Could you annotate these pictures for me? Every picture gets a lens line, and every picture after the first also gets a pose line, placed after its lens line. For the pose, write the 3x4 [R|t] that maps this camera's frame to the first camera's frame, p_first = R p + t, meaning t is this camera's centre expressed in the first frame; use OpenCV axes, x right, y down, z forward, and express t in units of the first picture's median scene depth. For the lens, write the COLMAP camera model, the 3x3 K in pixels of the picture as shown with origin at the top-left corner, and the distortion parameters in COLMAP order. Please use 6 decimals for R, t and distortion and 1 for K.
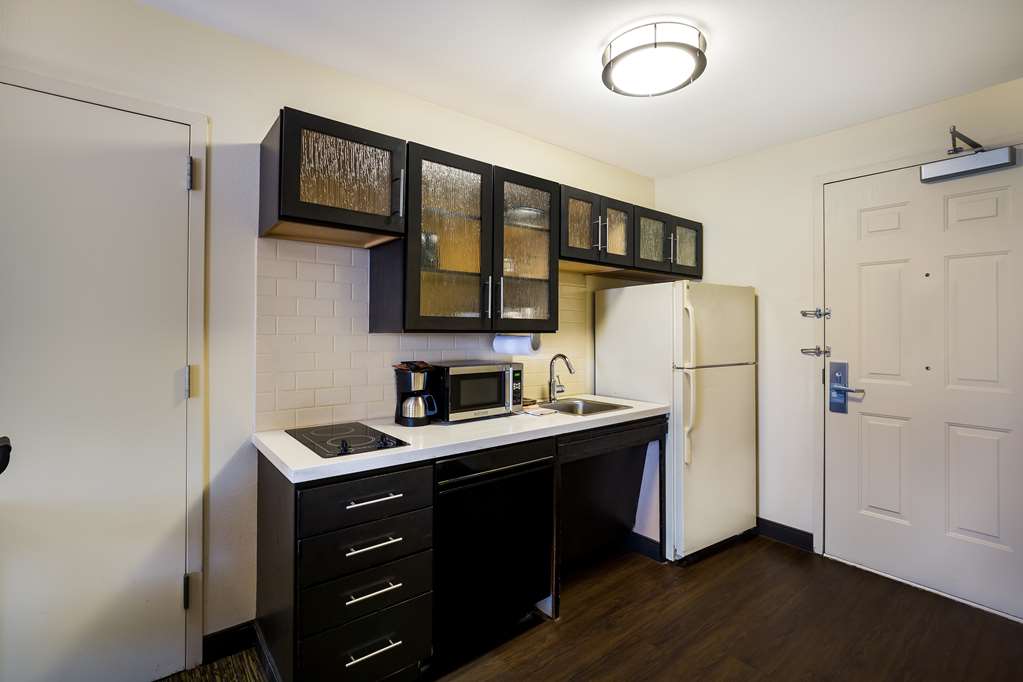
lens RADIAL K [[470.1, 0, 514.2], [0, 470.1, 318.5], [0, 0, 1]] dist [-0.000202, 0.000904]
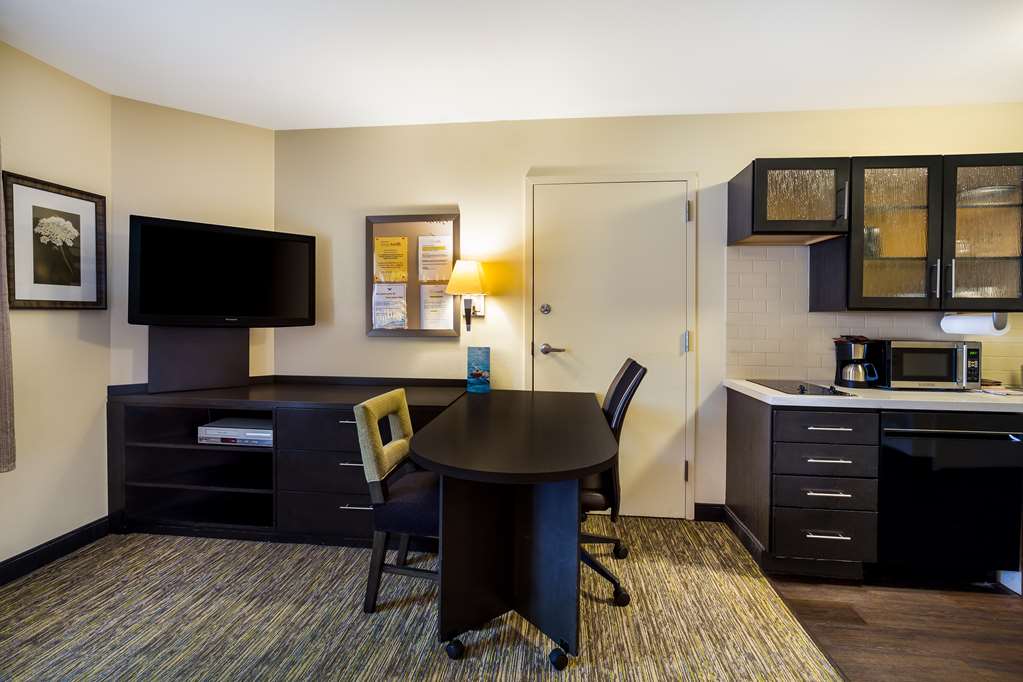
lens RADIAL K [[470.1, 0, 514.2], [0, 470.1, 318.5], [0, 0, 1]] dist [-0.000202, 0.000904]
pose [[0.716387, 0.003913, -0.697692, 0.005014], [0.010254, 0.999817, 0.016136, 0.020174], [0.697628, -0.018713, 0.716216, -0.475725]]
